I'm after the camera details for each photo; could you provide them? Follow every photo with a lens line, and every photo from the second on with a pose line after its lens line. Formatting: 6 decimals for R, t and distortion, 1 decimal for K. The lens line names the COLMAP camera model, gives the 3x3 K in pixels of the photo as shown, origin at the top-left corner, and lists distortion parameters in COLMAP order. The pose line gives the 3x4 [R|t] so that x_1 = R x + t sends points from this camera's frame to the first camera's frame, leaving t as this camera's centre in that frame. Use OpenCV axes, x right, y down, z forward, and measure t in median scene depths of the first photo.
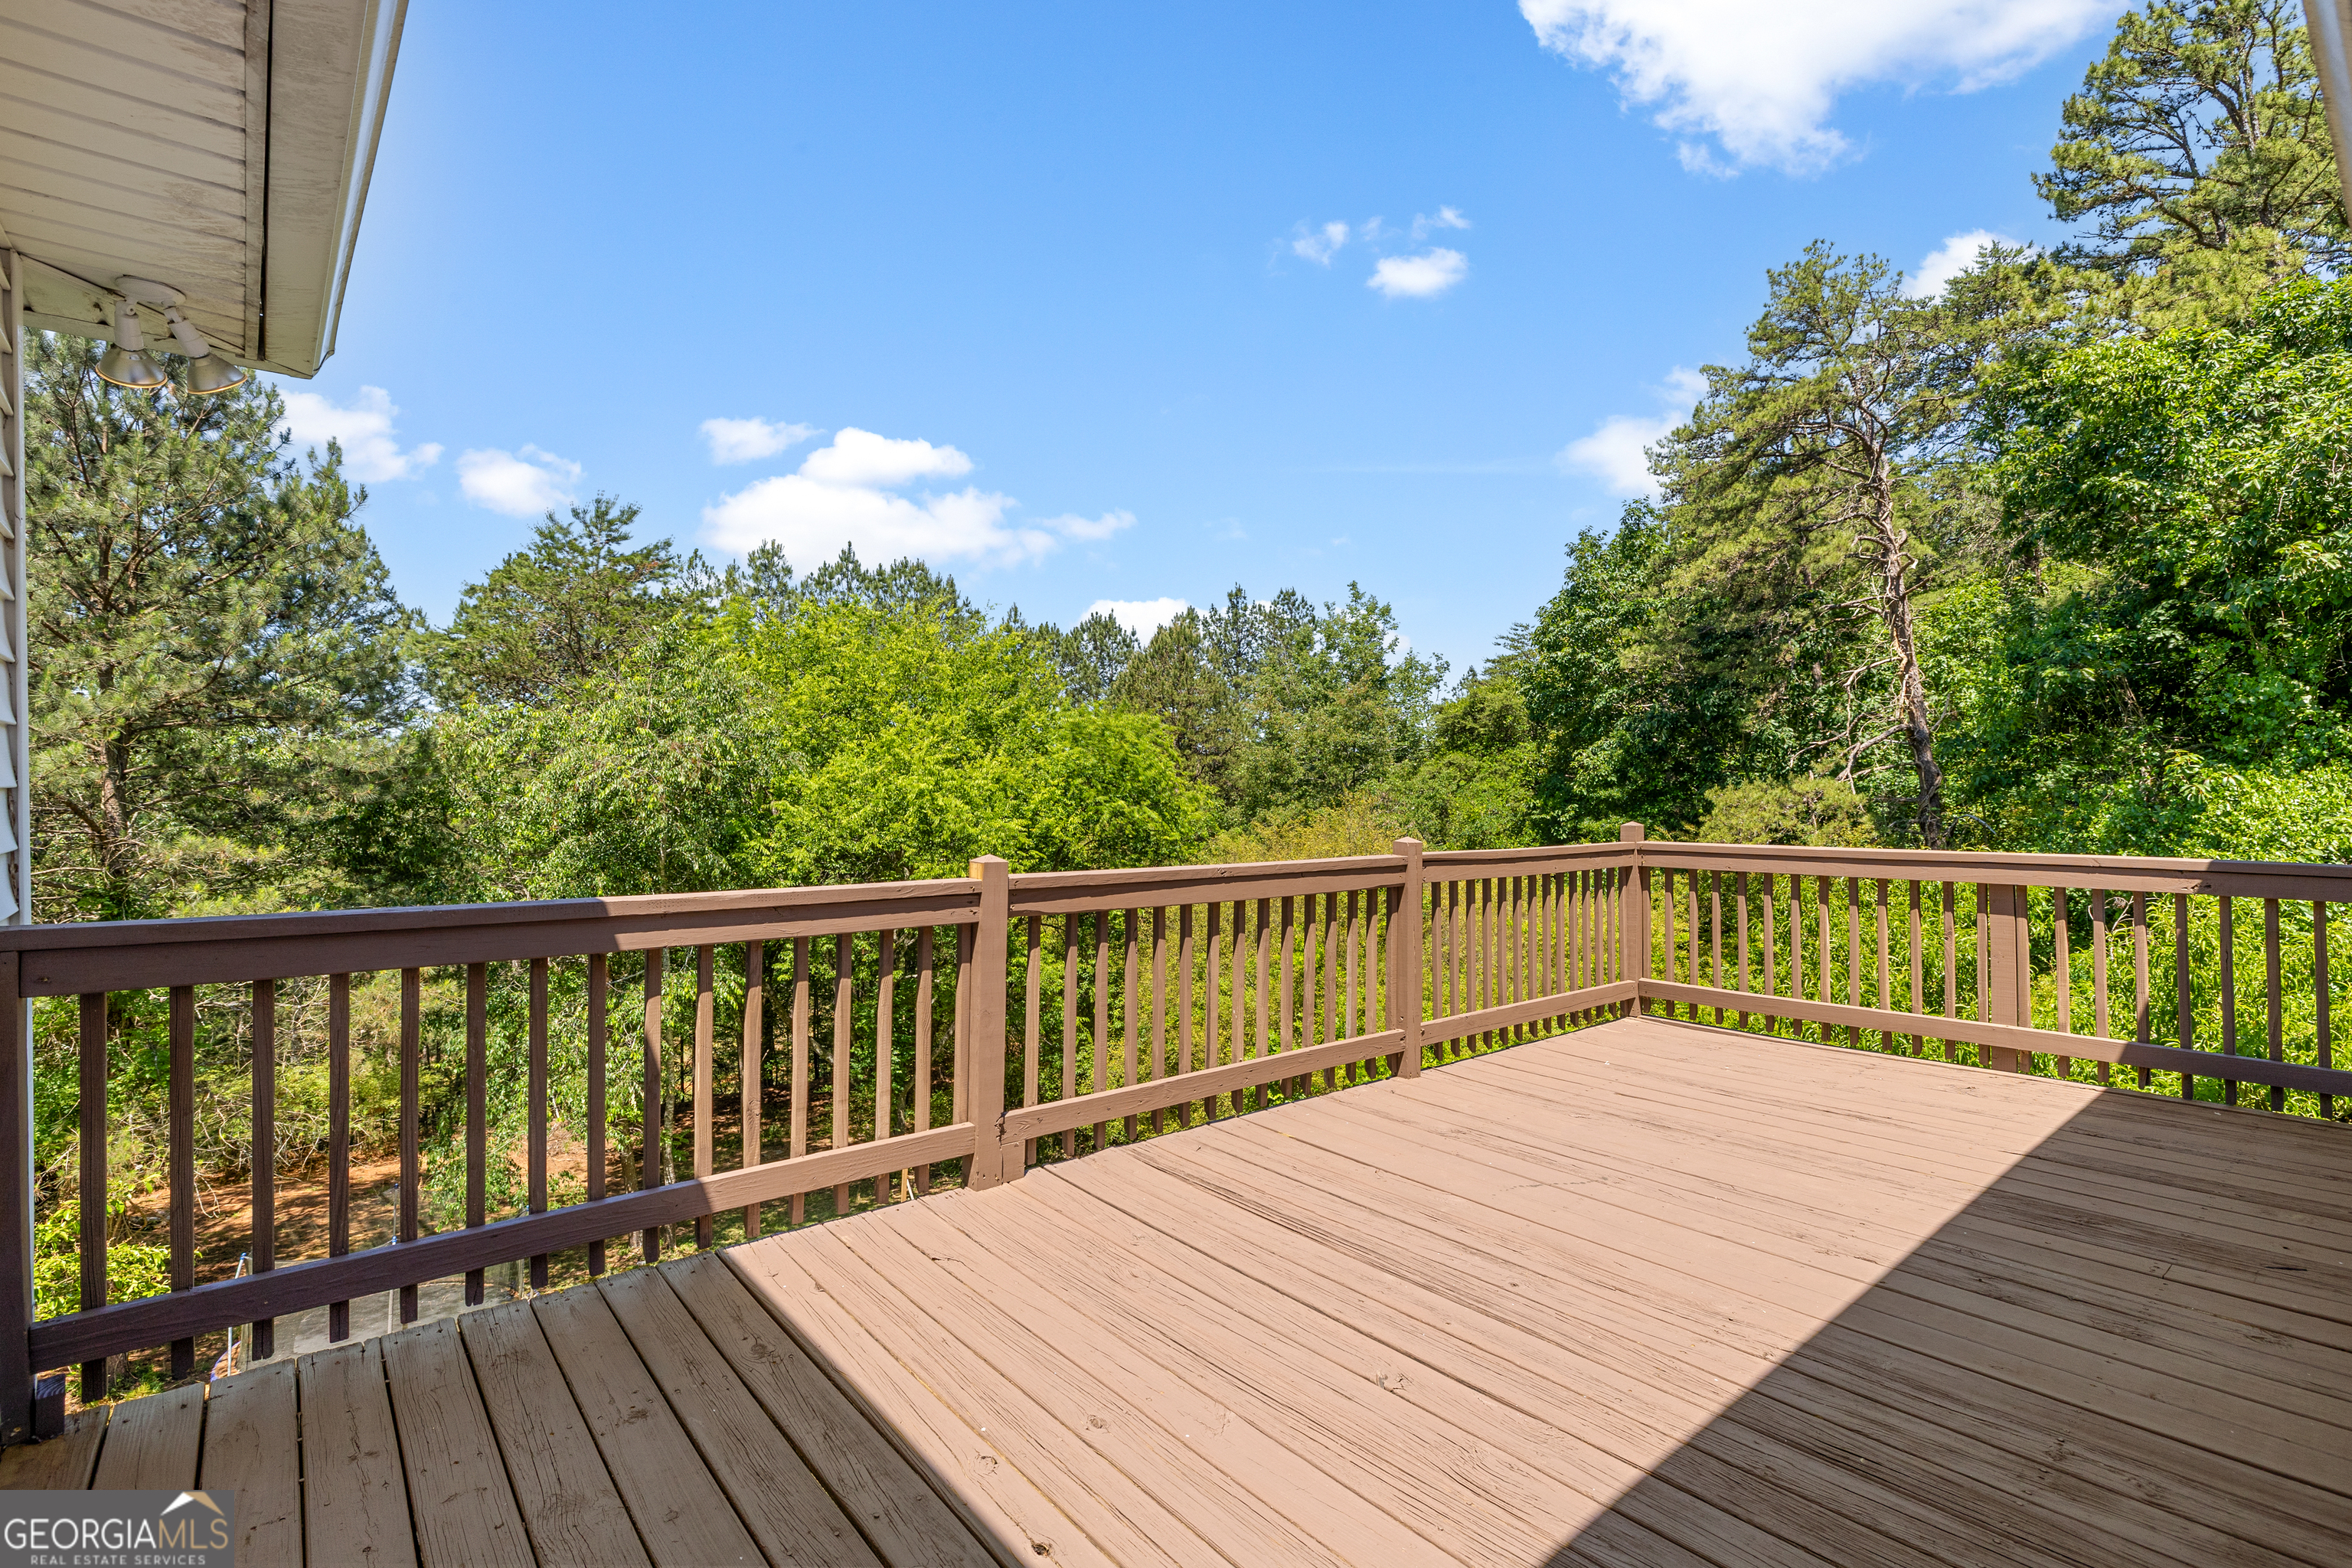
lens RADIAL K [[1093.9, 0, 1154.7], [0, 1093.9, 757.5], [0, 0, 1]] dist [0.000295, 0.000039]
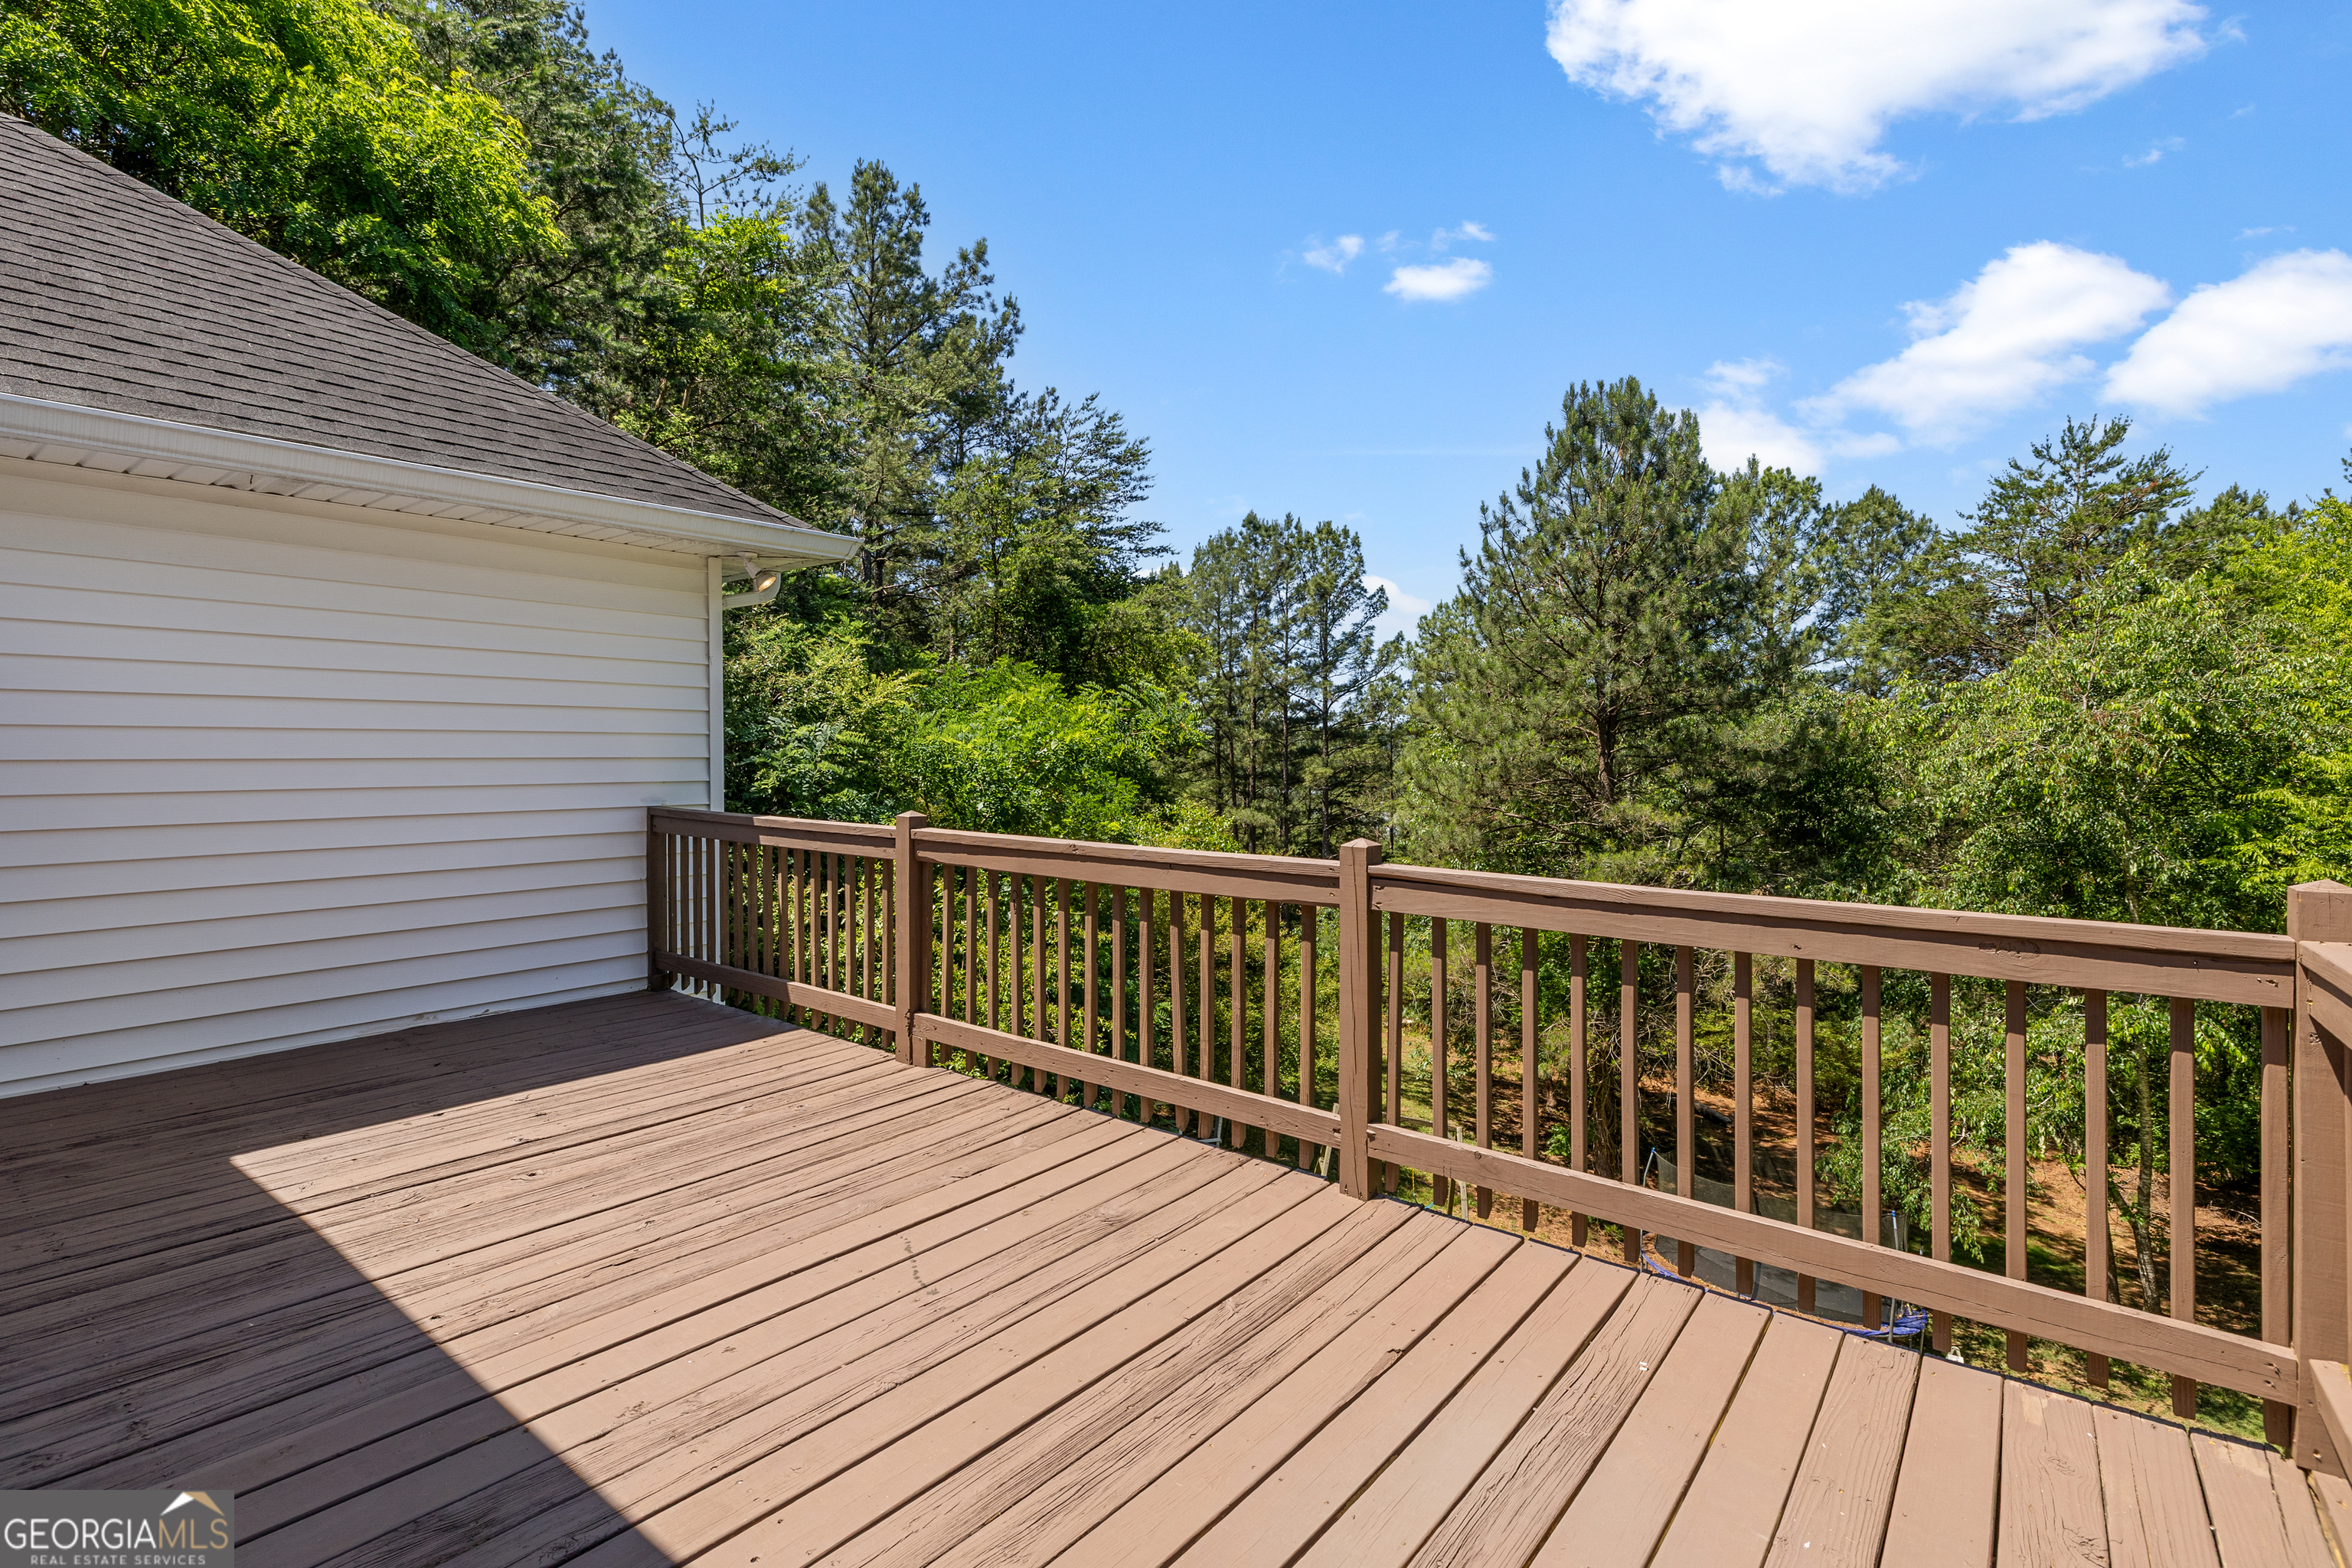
lens RADIAL K [[1093.9, 0, 1154.7], [0, 1093.9, 757.5], [0, 0, 1]] dist [0.000295, 0.000039]
pose [[0.205017, -0.000781, -0.978758, 0.617292], [0.015218, 0.999881, 0.002389, 0.014161], [0.978640, -0.015384, 0.205005, 0.533291]]
